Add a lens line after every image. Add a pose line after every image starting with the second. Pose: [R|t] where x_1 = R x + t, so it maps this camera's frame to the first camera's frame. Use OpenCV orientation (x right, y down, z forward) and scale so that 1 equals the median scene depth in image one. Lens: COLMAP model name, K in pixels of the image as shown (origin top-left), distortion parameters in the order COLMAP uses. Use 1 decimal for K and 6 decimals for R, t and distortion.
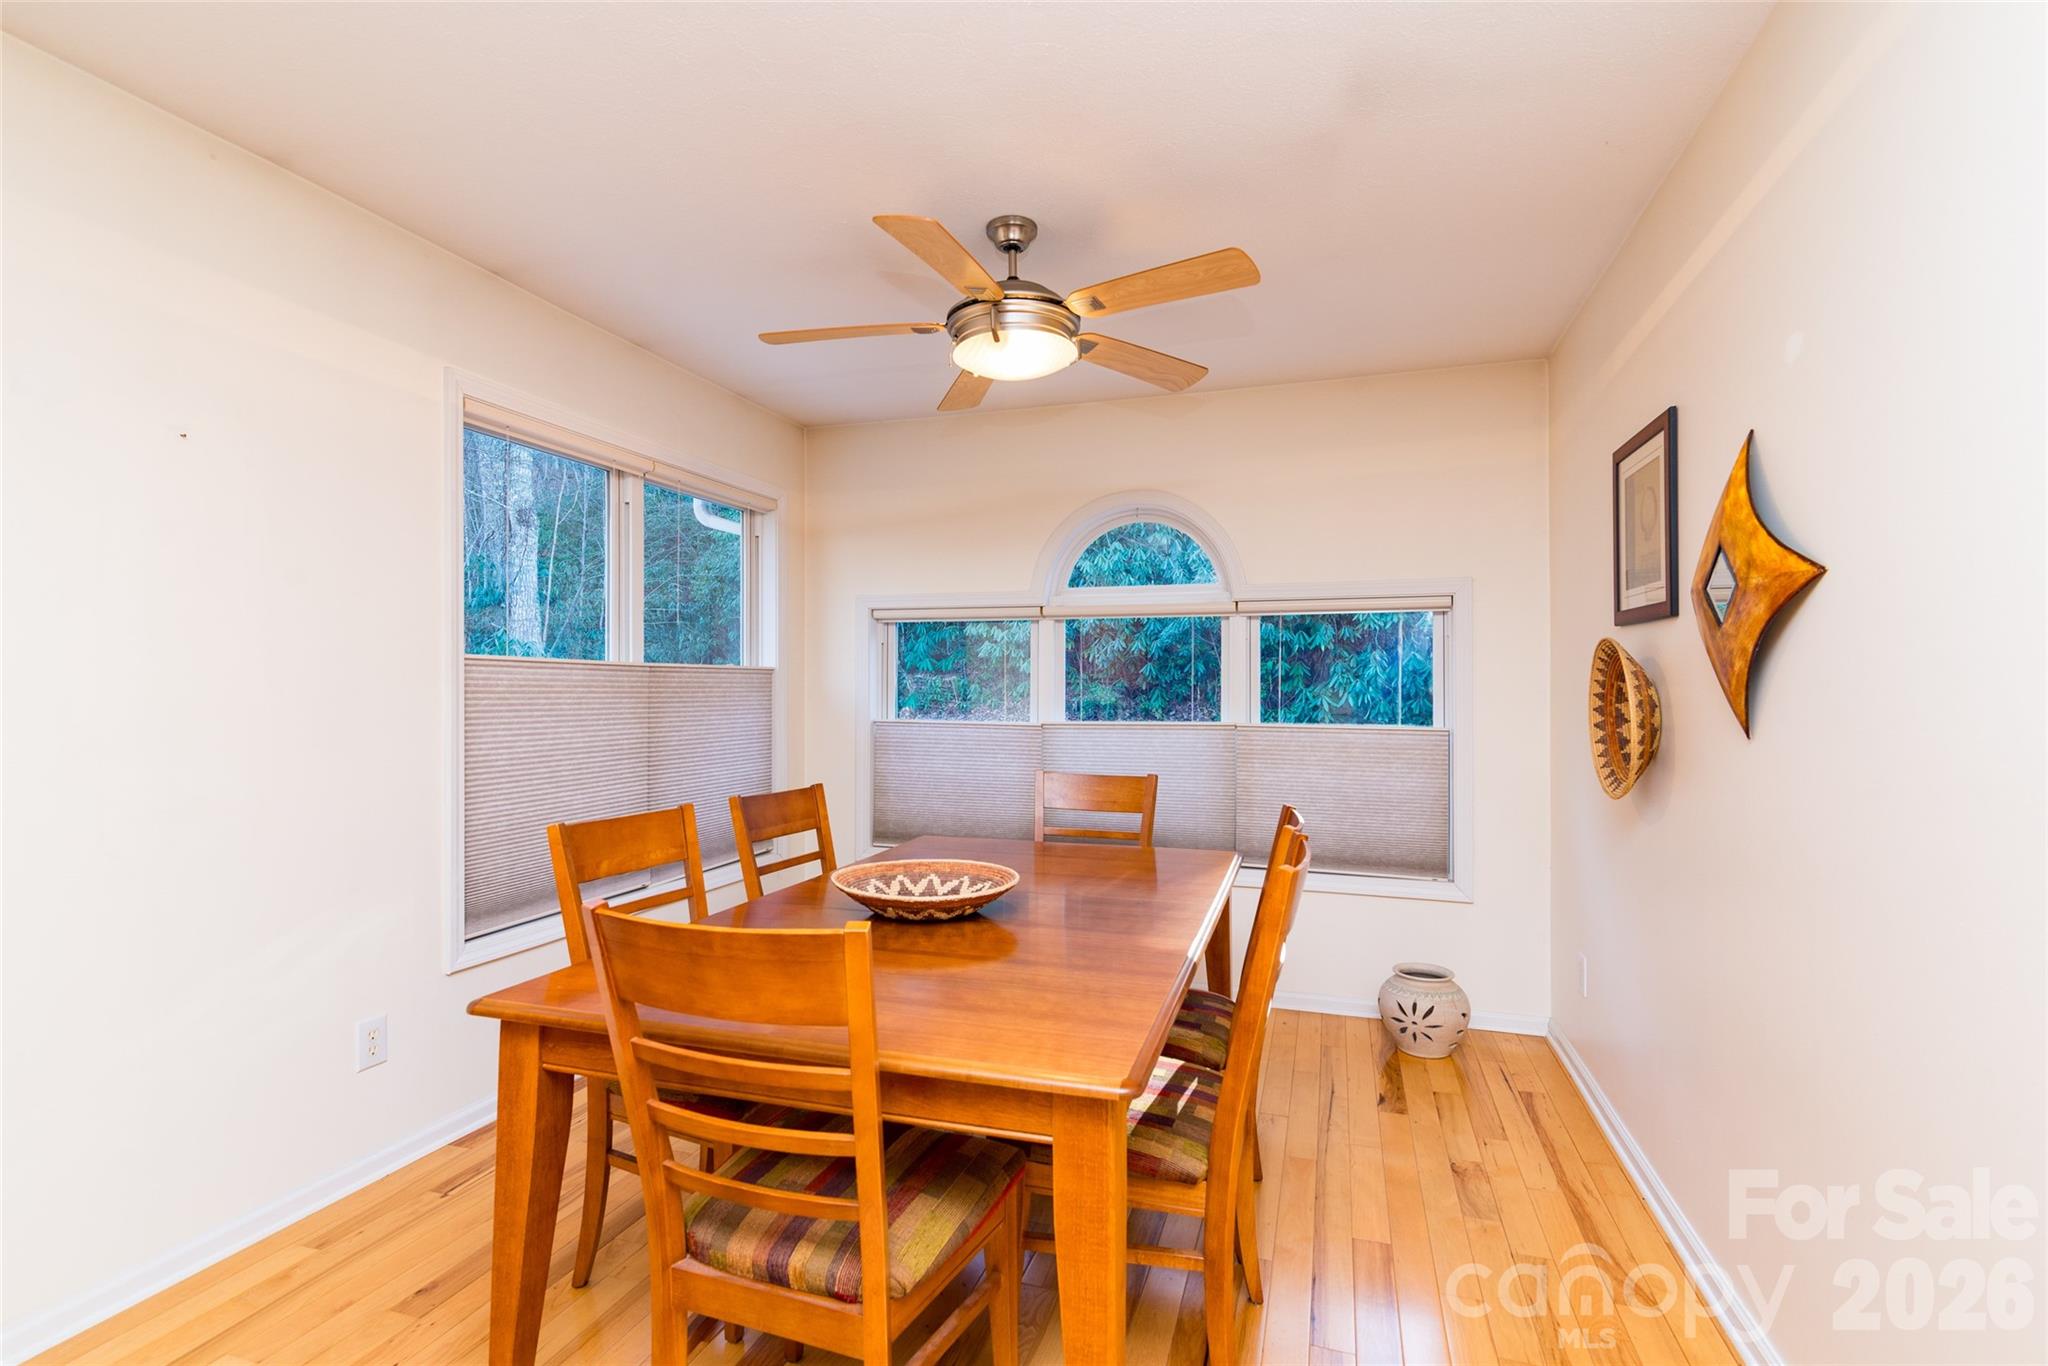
lens RADIAL K [[975.8, 0, 1024.0], [0, 975.8, 683.0], [0, 0, 1]] dist [-0.003260, -0.000343]
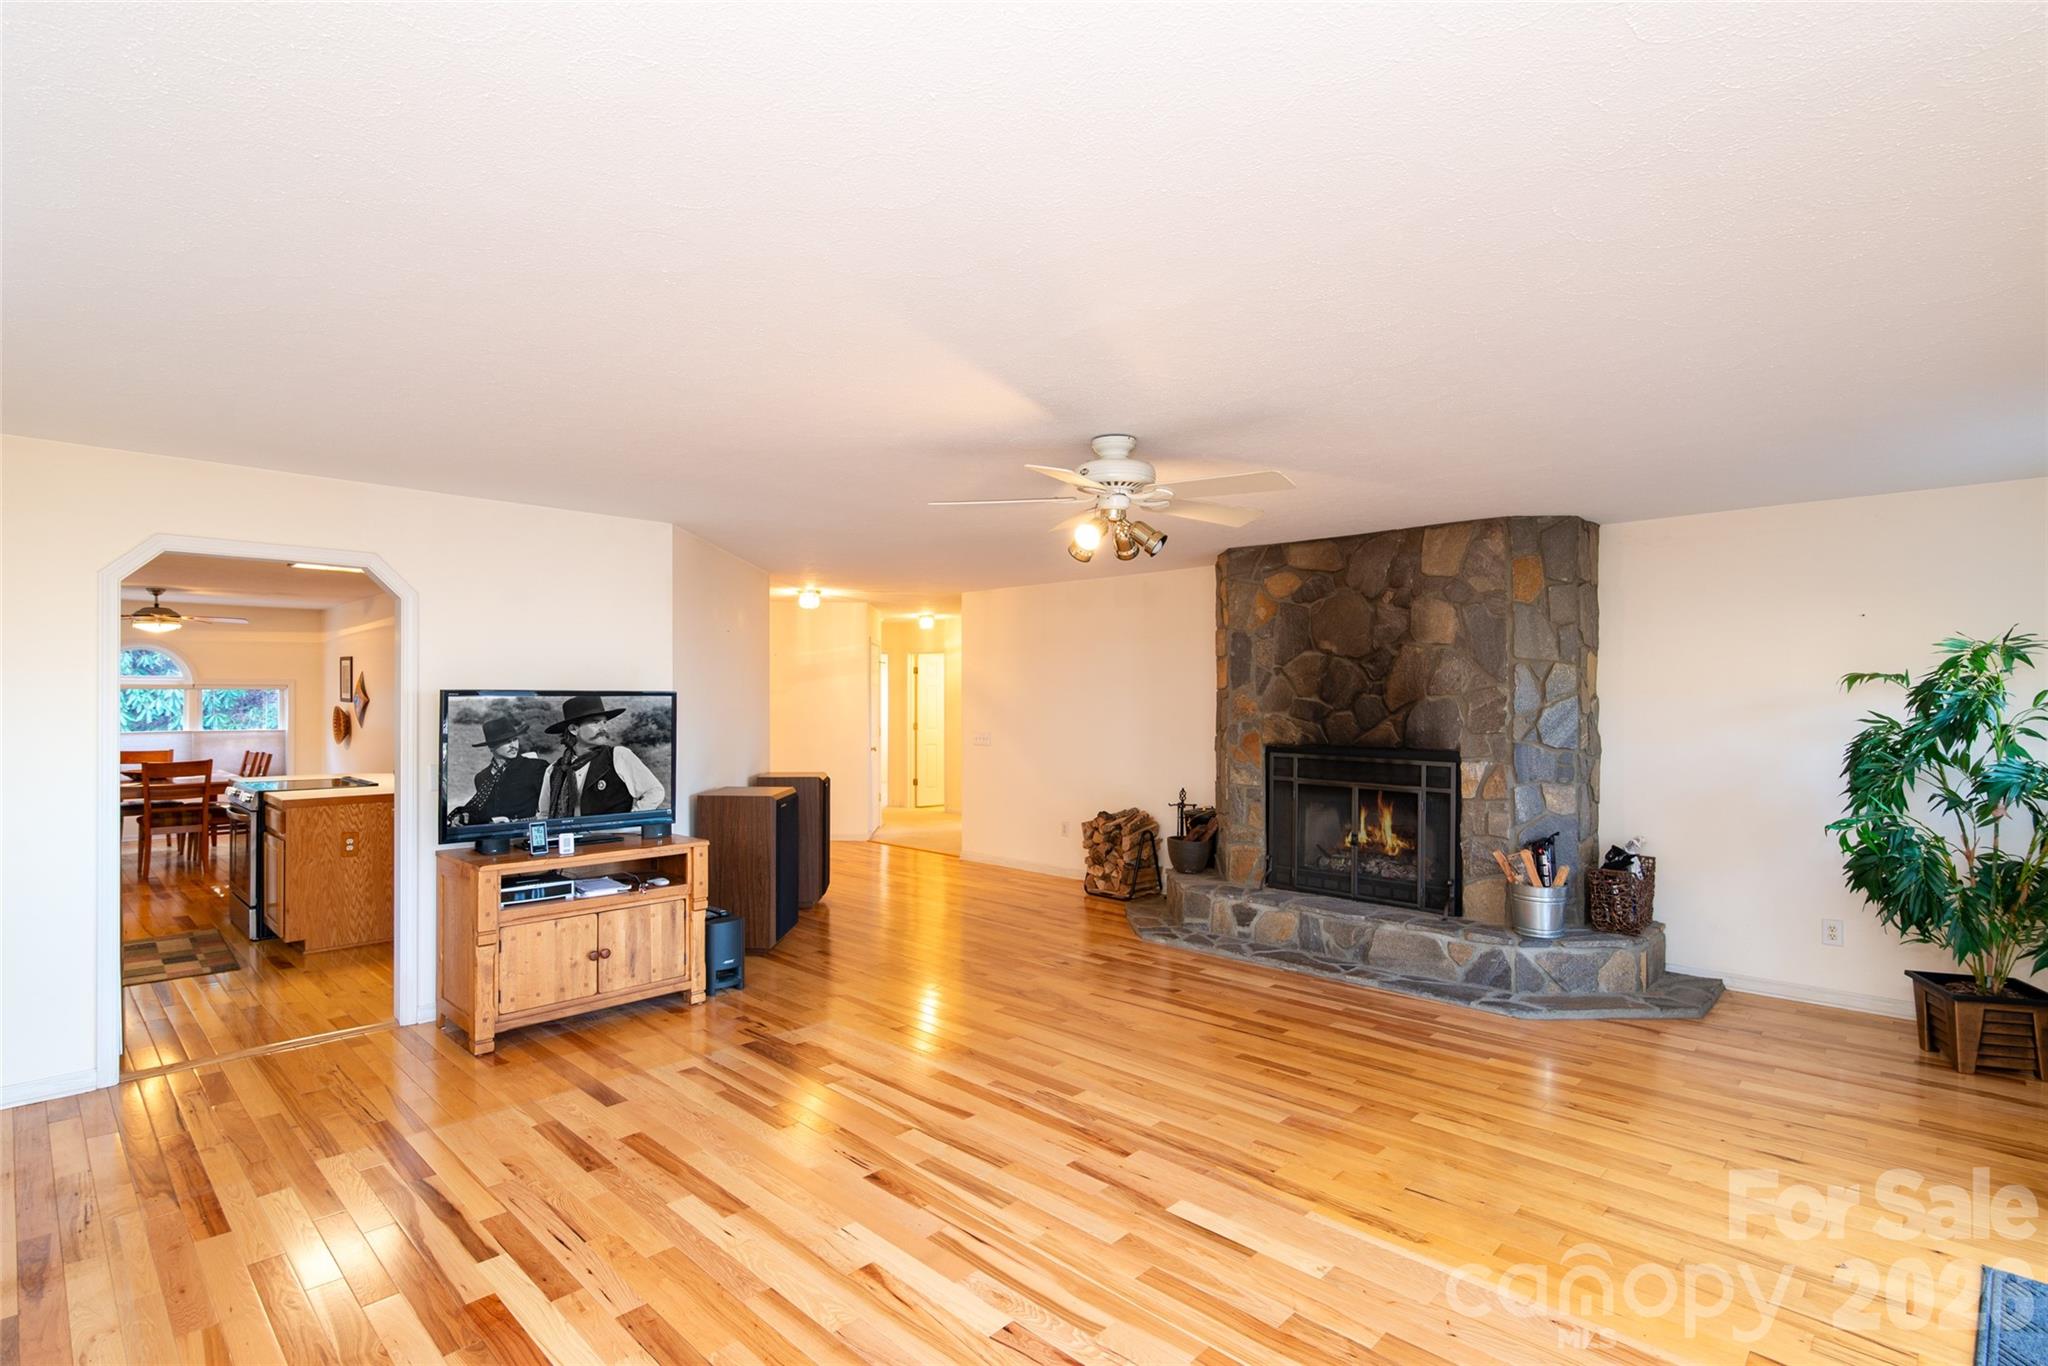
lens RADIAL K [[960.8, 0, 1030.2], [0, 960.8, 688.3], [0, 0, 1]] dist [-0.013460, -0.000059]
pose [[0.427418, 0.006386, 0.904032, -1.313499], [-0.006328, 0.999972, -0.004072, -0.087153], [-0.904032, -0.003980, 0.427446, -2.467054]]
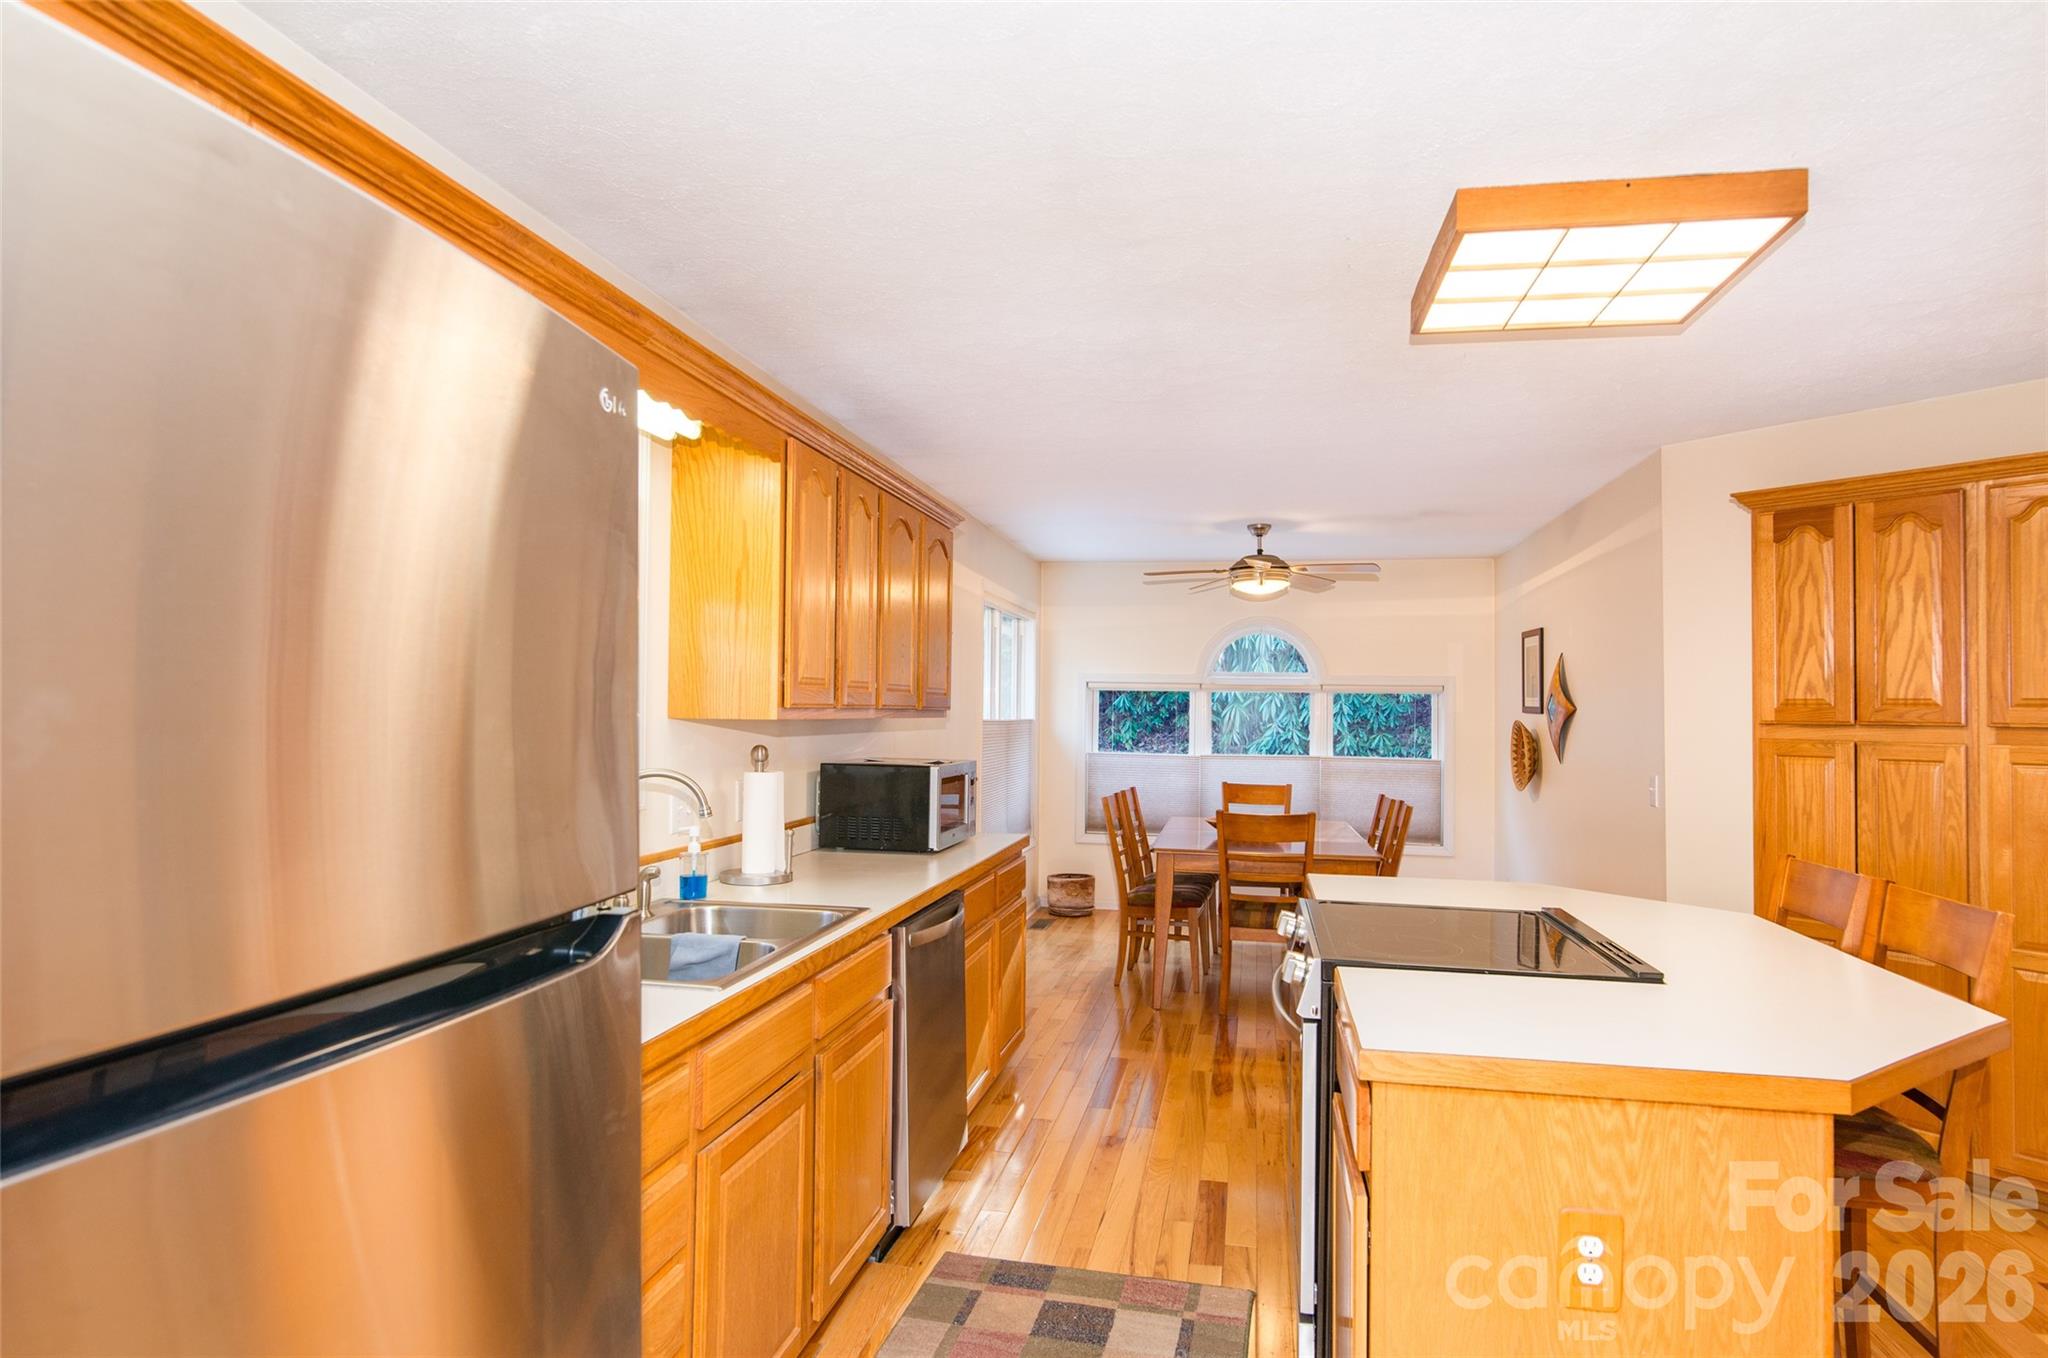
lens RADIAL K [[1249.7, 0, 1024.0], [0, 1249.7, 679.0], [0, 0, 1]] dist [-0.003939, -0.000250]
pose [[0.991473, 0.013908, 0.129569, -0.664674], [-0.011558, 0.999755, -0.018868, -0.052501], [-0.129800, 0.017210, 0.991391, -1.254496]]
